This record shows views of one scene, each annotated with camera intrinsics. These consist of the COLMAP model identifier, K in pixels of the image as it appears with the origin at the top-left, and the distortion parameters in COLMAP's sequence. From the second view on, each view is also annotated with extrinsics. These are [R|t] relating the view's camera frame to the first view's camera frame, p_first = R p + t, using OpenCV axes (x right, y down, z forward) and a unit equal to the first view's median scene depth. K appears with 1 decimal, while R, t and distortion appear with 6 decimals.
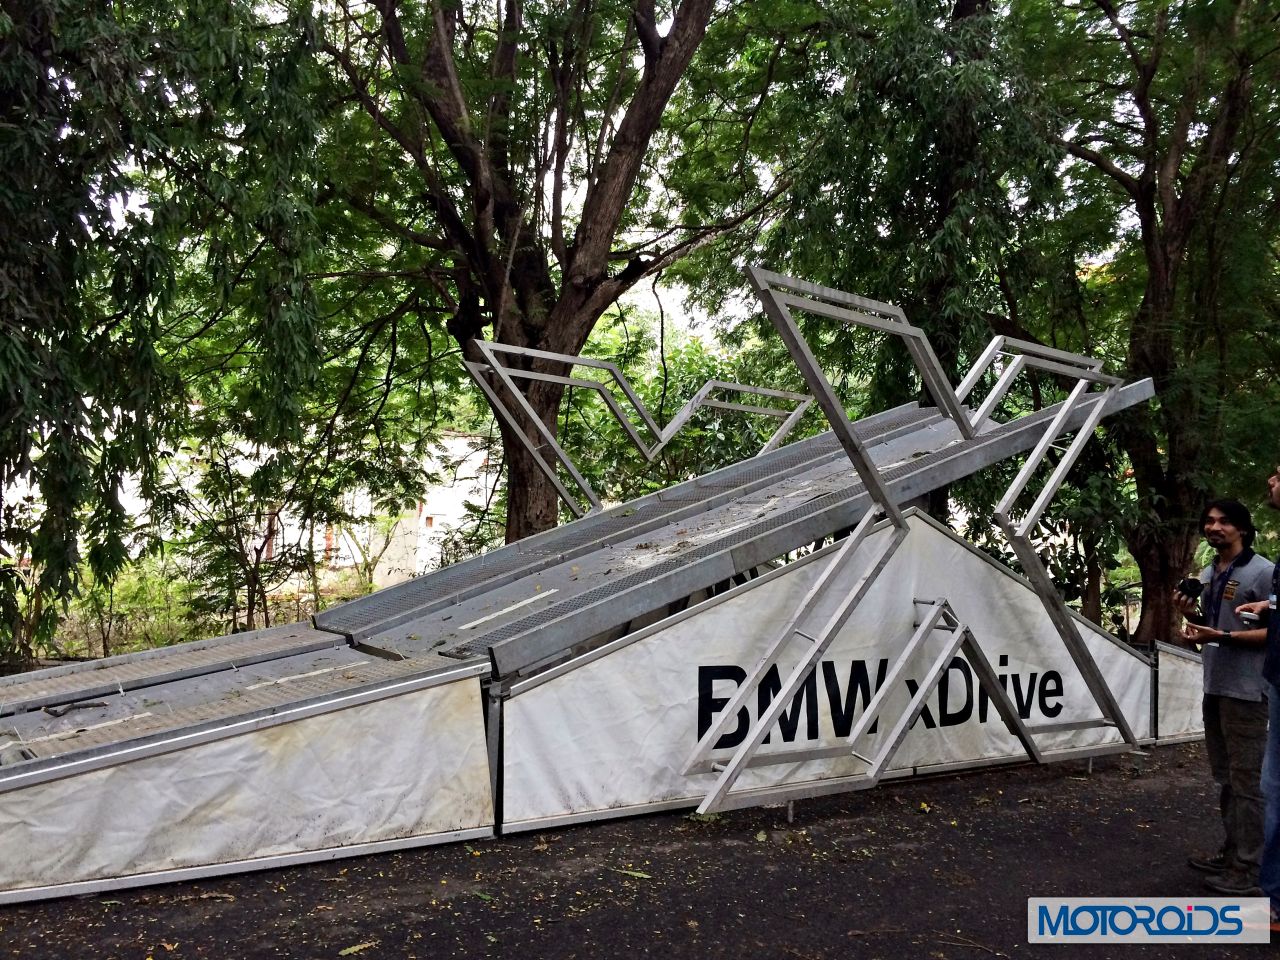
lens RADIAL K [[1102.4, 0, 639.0], [0, 1102.4, 487.6], [0, 0, 1]] dist [0.086153, -0.120495]
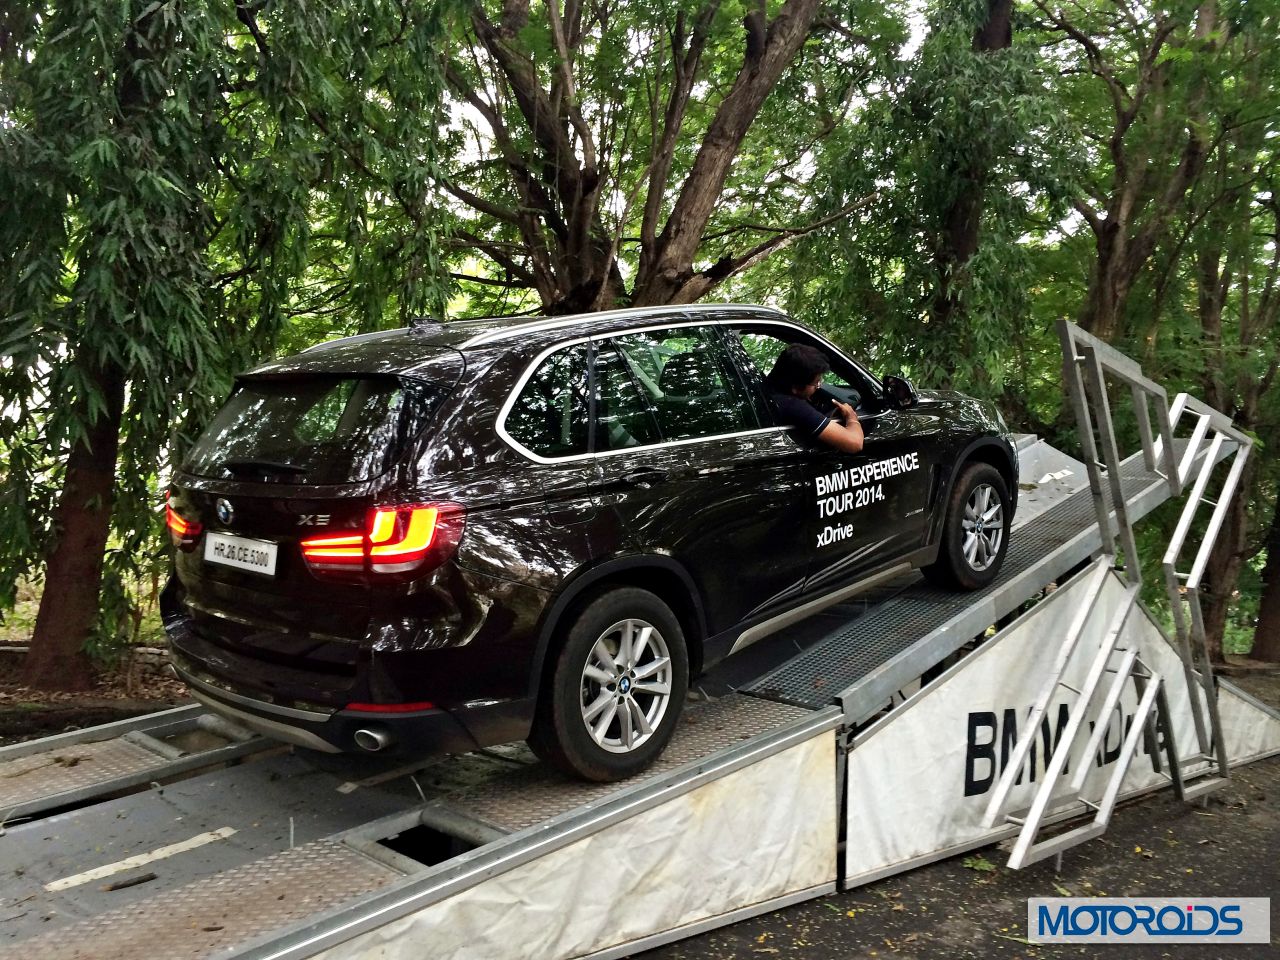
lens RADIAL K [[1102.4, 0, 639.0], [0, 1102.4, 487.6], [0, 0, 1]] dist [0.086153, -0.120495]
pose [[0.979718, 0.073607, 0.186370, -0.402125], [-0.080538, 0.996303, 0.029884, -0.043617], [-0.183481, -0.044288, 0.982025, 0.068395]]
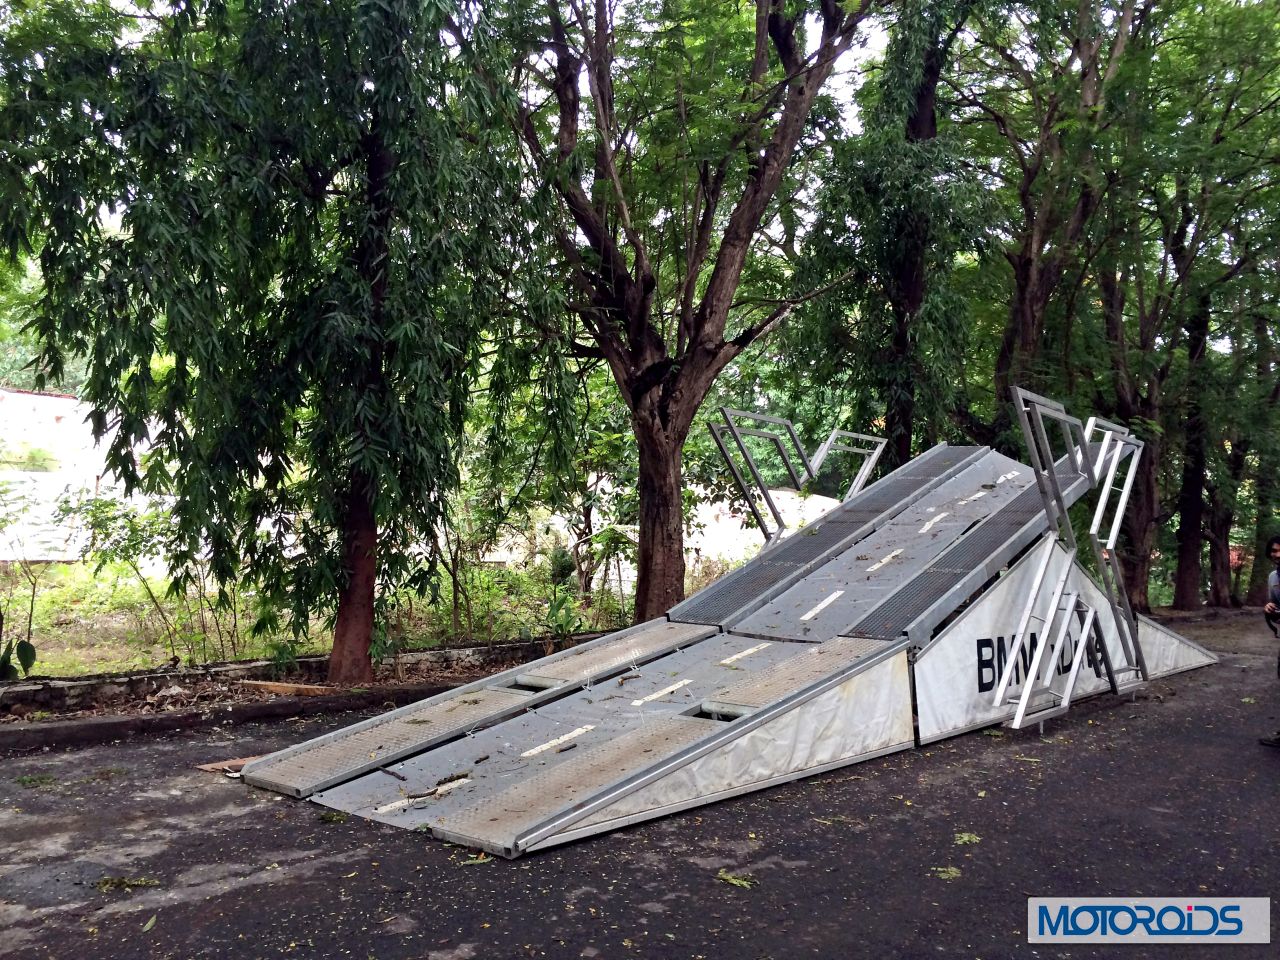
lens RADIAL K [[1115.0, 0, 640.0], [0, 1115.0, 480.0], [0, 0, 1]] dist [0.096502, -0.119086]
pose [[0.969489, -0.002012, 0.245127, -0.728817], [-0.000941, 0.999928, 0.011927, -0.075817], [-0.245133, -0.011794, 0.969418, -0.388637]]
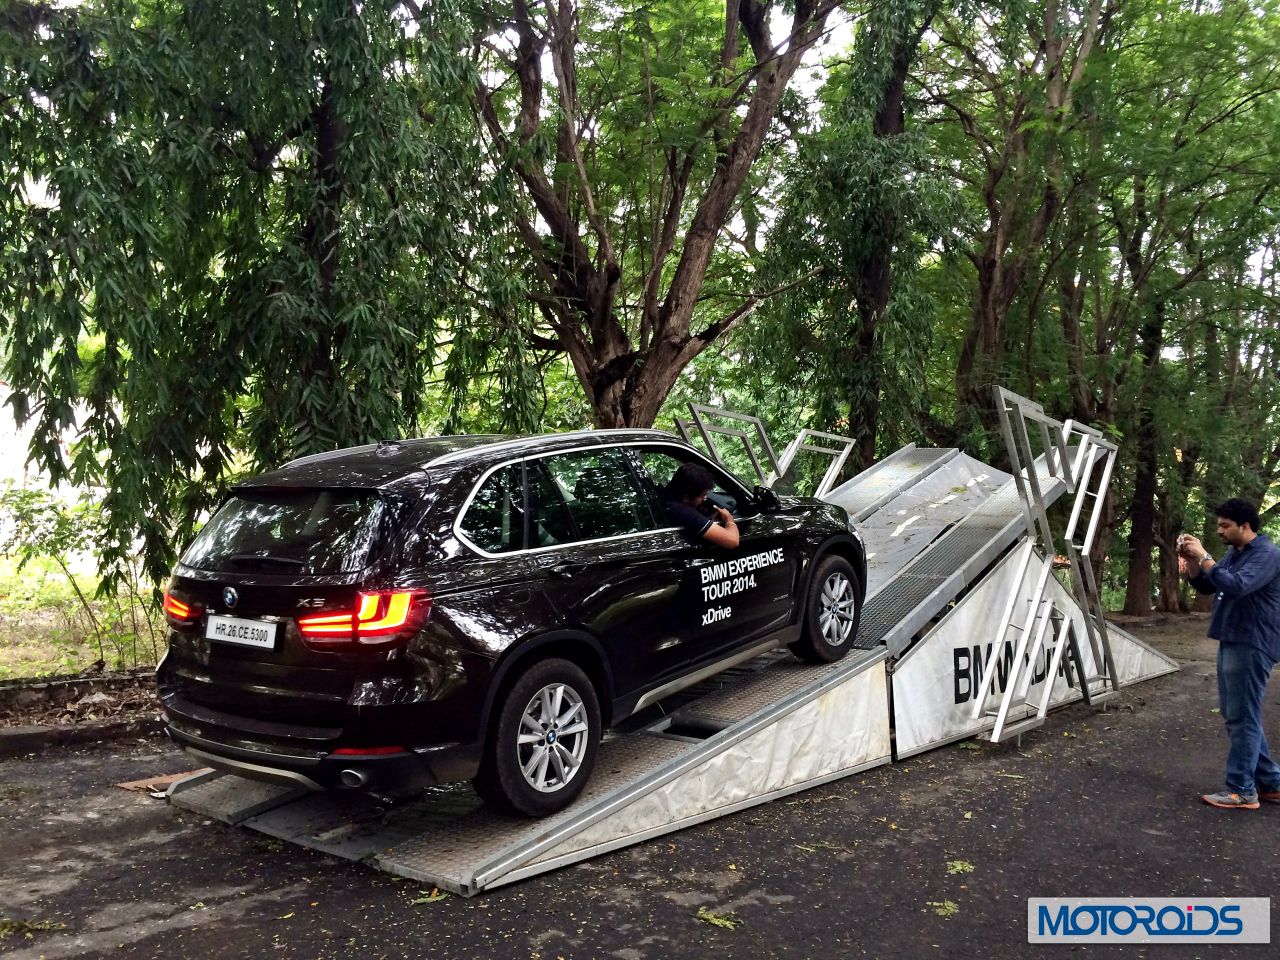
lens RADIAL K [[1115.0, 0, 640.0], [0, 1115.0, 480.0], [0, 0, 1]] dist [0.096502, -0.119086]
pose [[0.957656, 0.011581, 0.287682, -0.727043], [-0.015935, 0.999791, 0.012796, -0.073357], [-0.287473, -0.016838, 0.957641, -0.308394]]
